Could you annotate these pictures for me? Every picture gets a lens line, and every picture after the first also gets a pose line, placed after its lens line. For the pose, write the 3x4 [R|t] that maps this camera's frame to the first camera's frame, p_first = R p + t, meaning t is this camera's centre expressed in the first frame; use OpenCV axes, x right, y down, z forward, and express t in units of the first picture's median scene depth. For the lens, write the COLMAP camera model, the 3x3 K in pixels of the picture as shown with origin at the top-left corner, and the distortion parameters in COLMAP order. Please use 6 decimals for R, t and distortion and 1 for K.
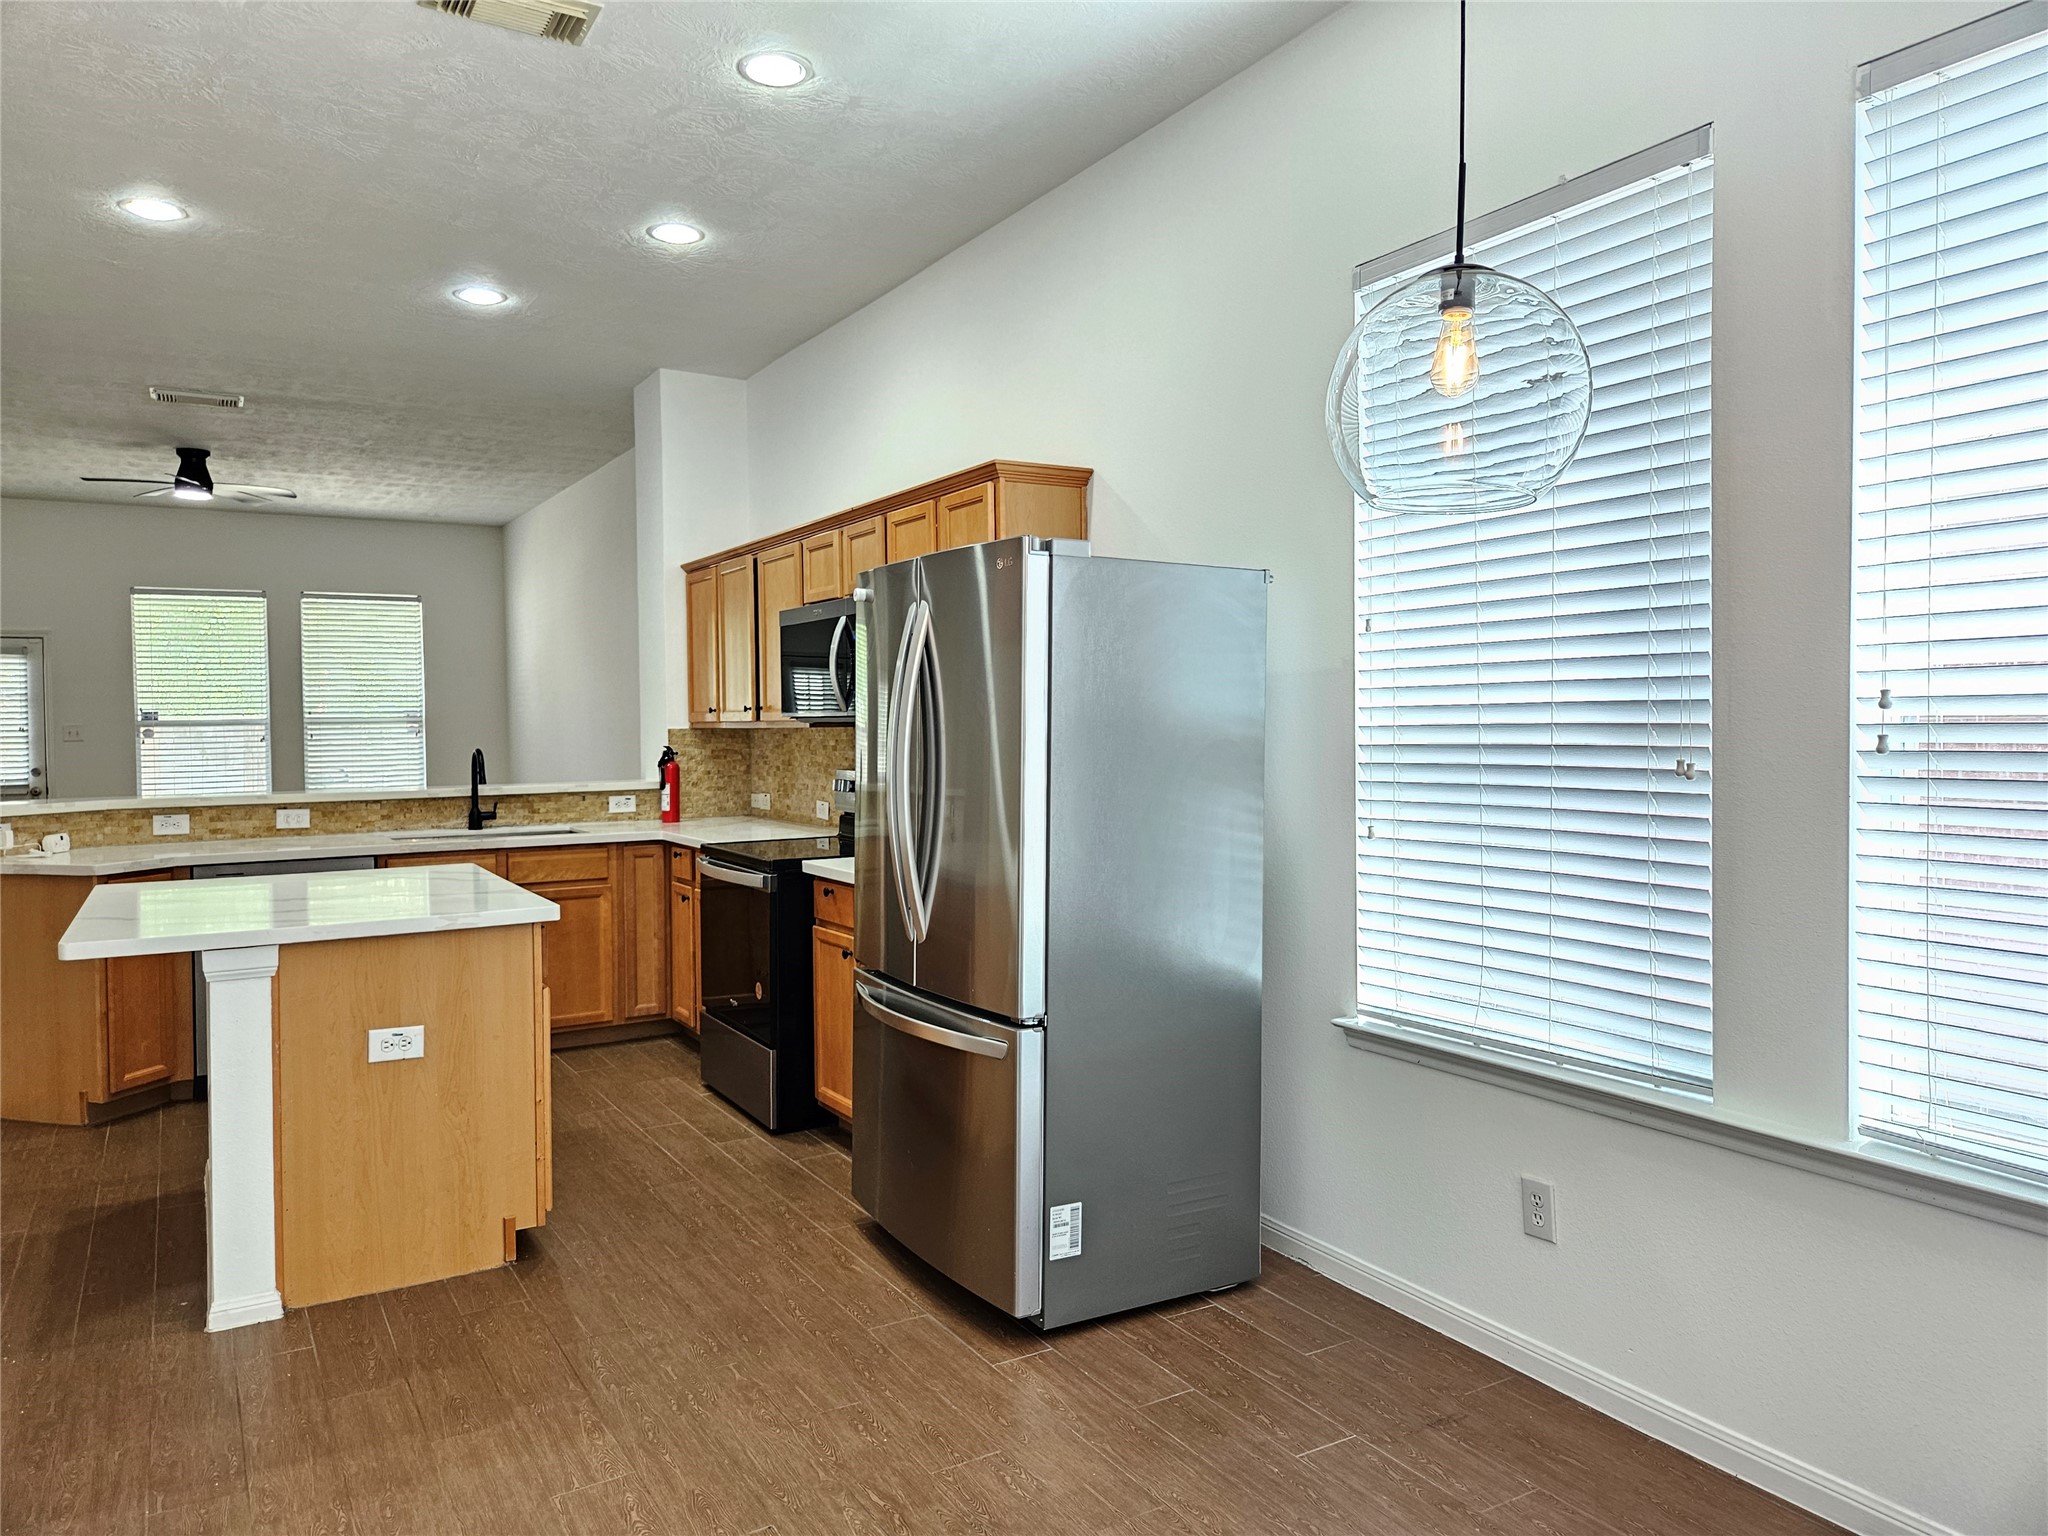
lens RADIAL K [[1378.9, 0, 1019.5], [0, 1378.9, 757.1], [0, 0, 1]] dist [0.057489, -0.049632]
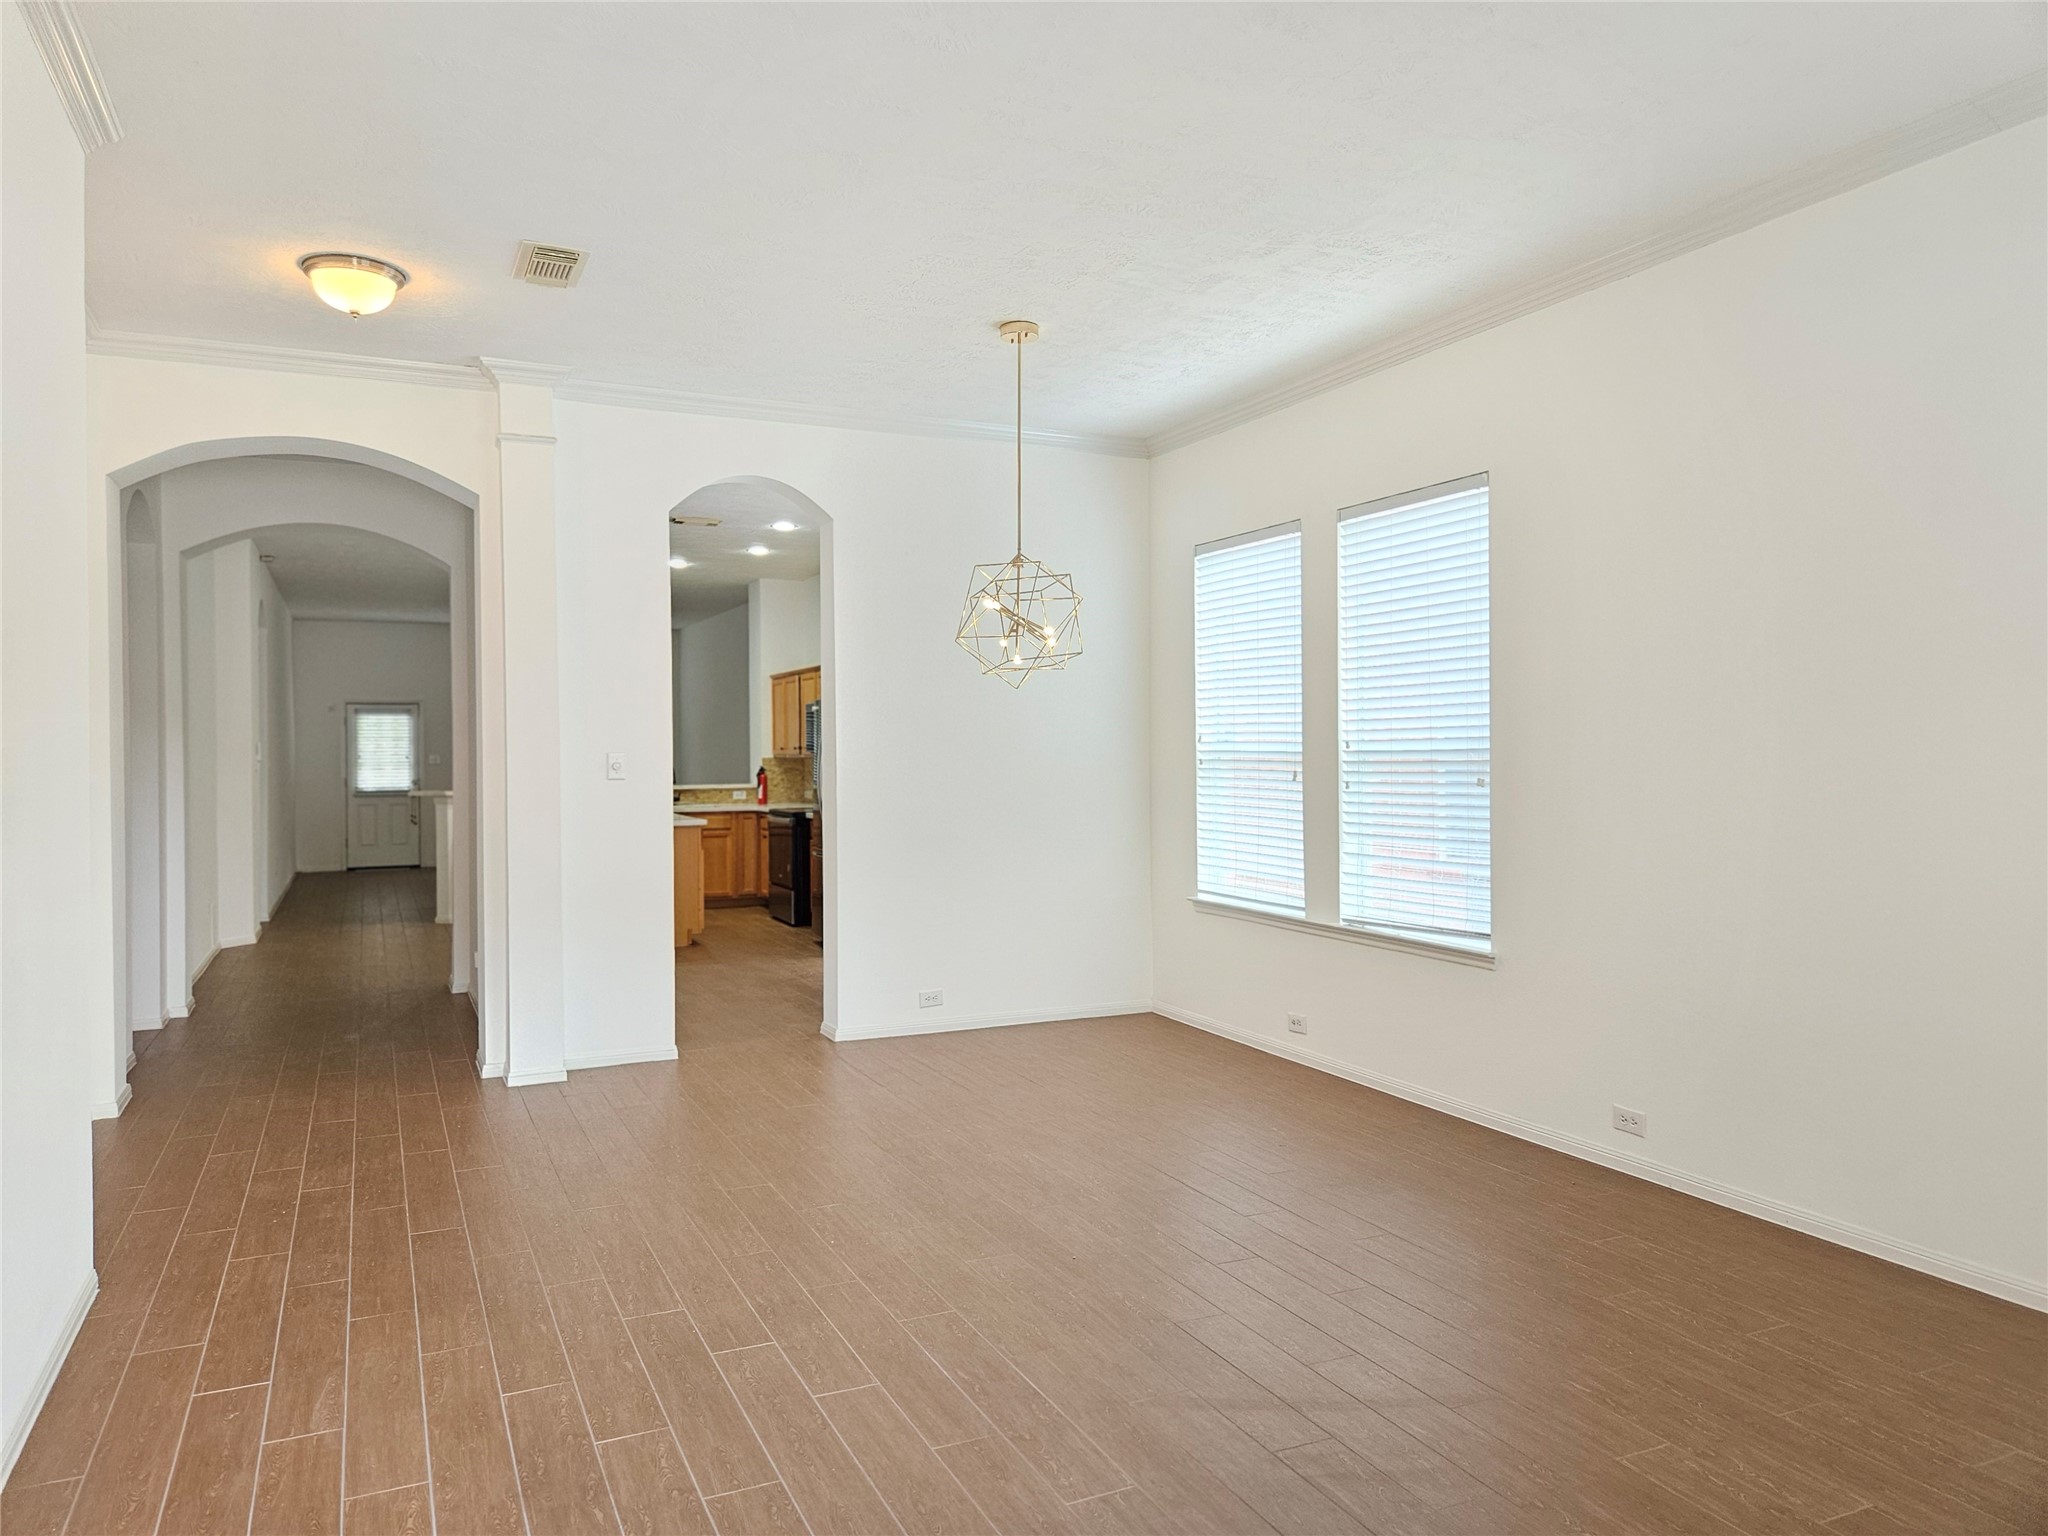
lens RADIAL K [[1378.9, 0, 1019.5], [0, 1378.9, 757.1], [0, 0, 1]] dist [0.057489, -0.049632]
pose [[0.994470, 0.002929, -0.104984, 0.356765], [-0.005235, 0.999751, -0.021695, 0.021882], [0.104894, 0.022125, 0.994237, -1.038384]]
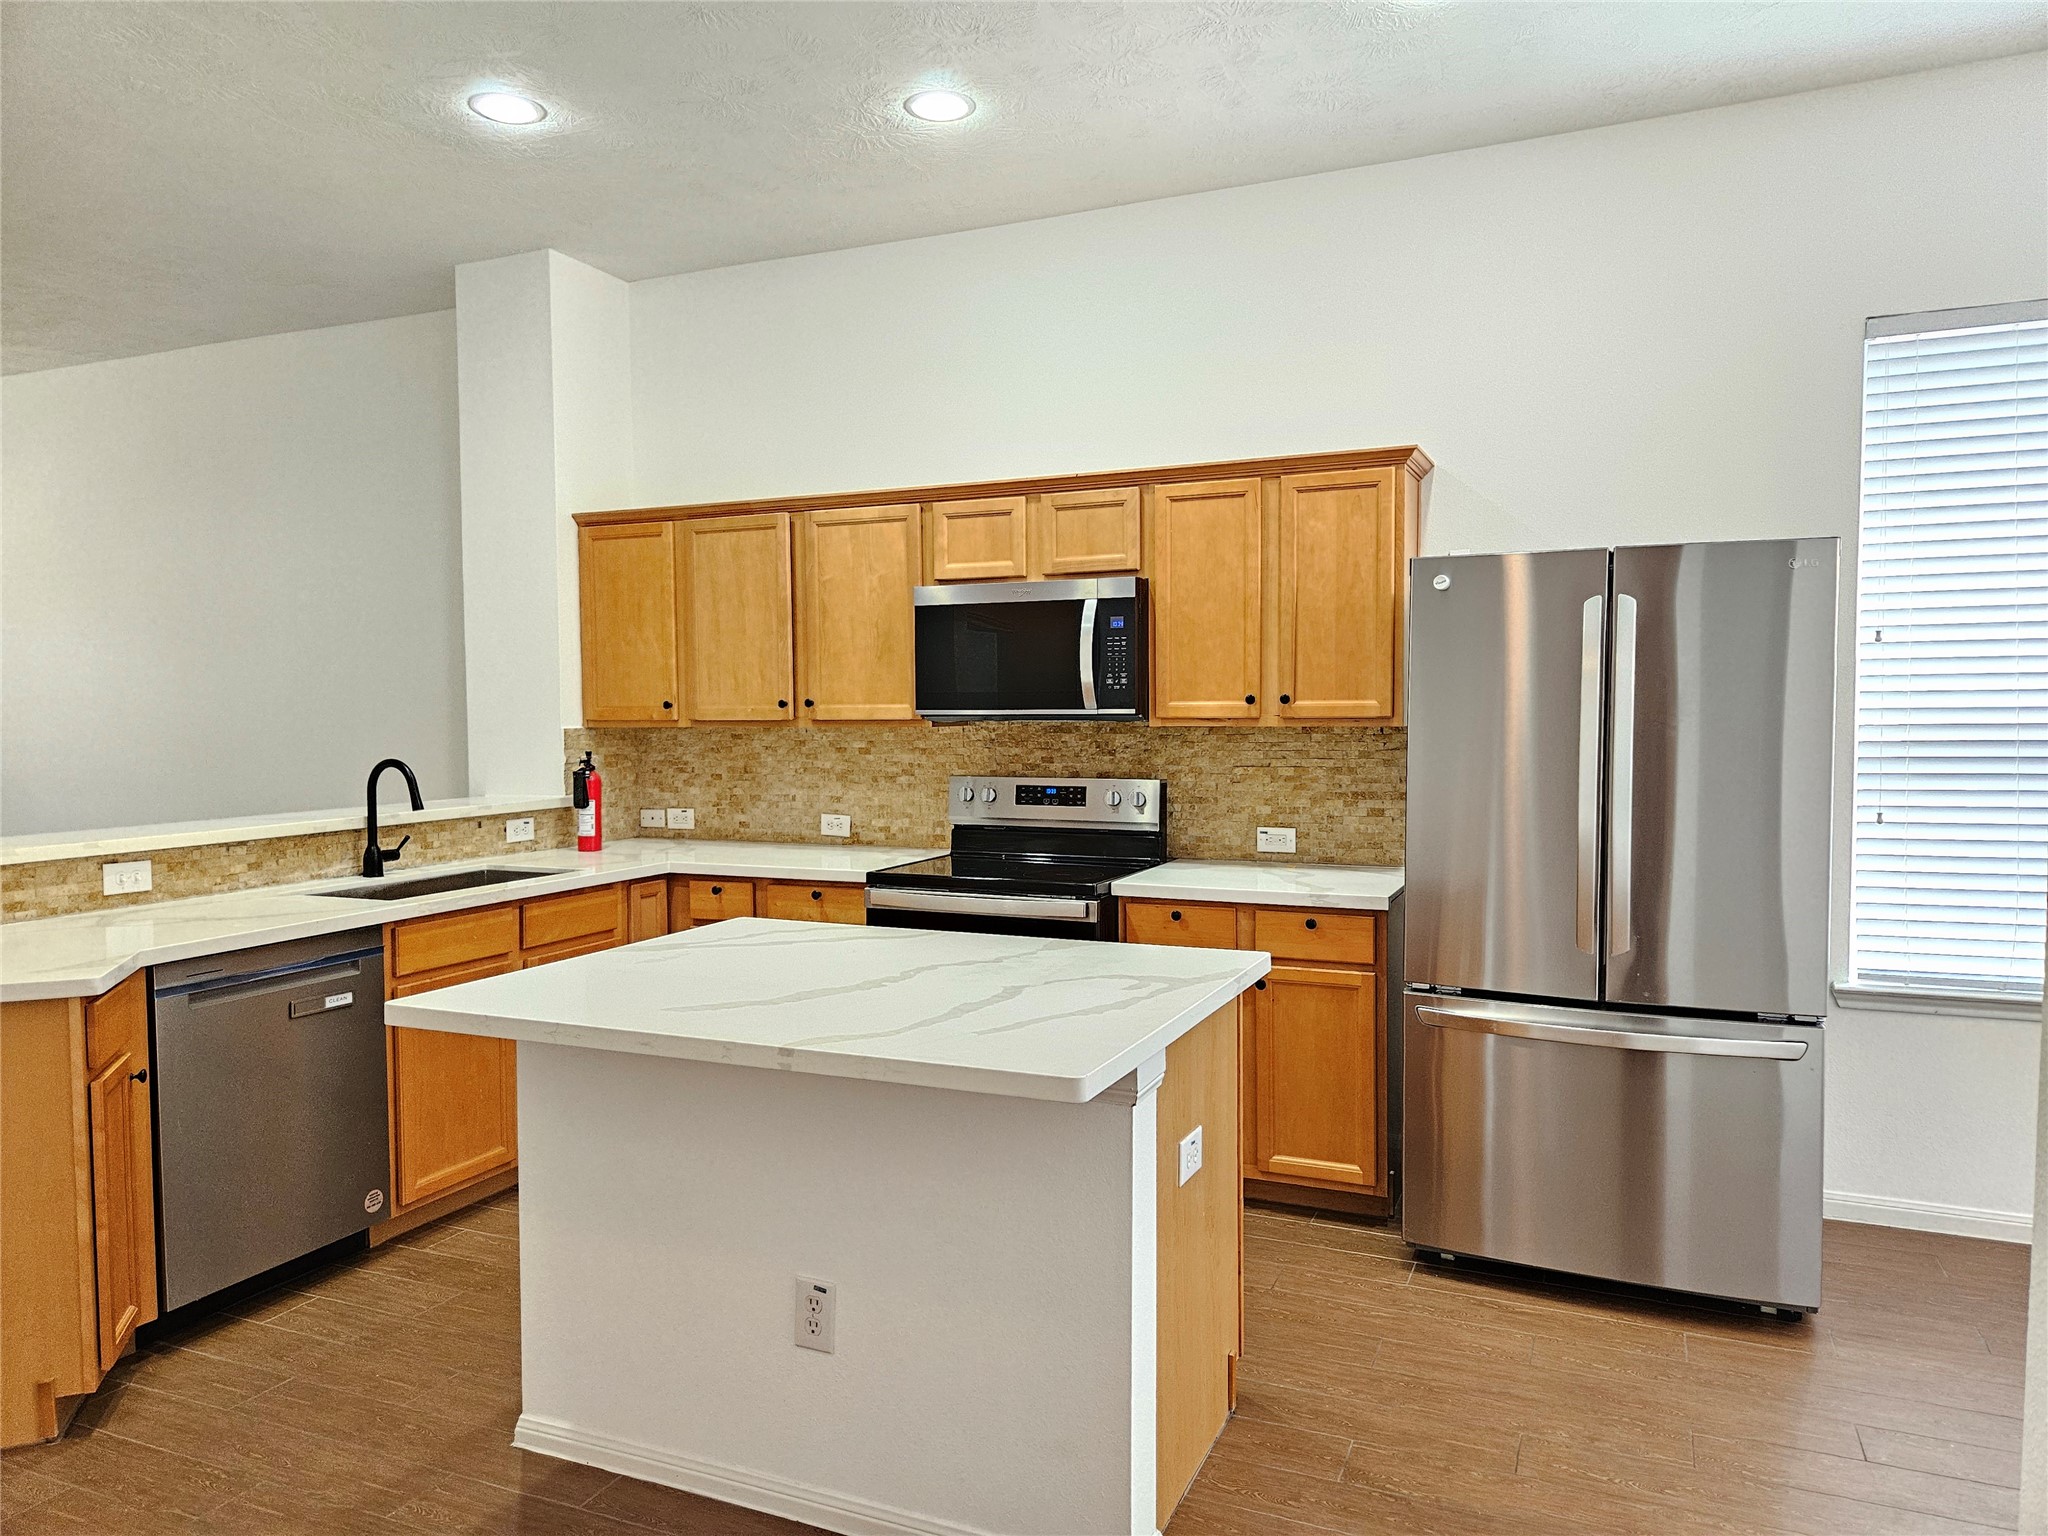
lens RADIAL K [[1372.1, 0, 1033.0], [0, 1372.1, 774.2], [0, 0, 1]] dist [0.065298, -0.055632]
pose [[0.816344, -0.024793, 0.577034, -0.531384], [0.014483, 0.999643, 0.022462, -0.009619], [-0.577385, -0.009980, 0.816411, 0.252356]]
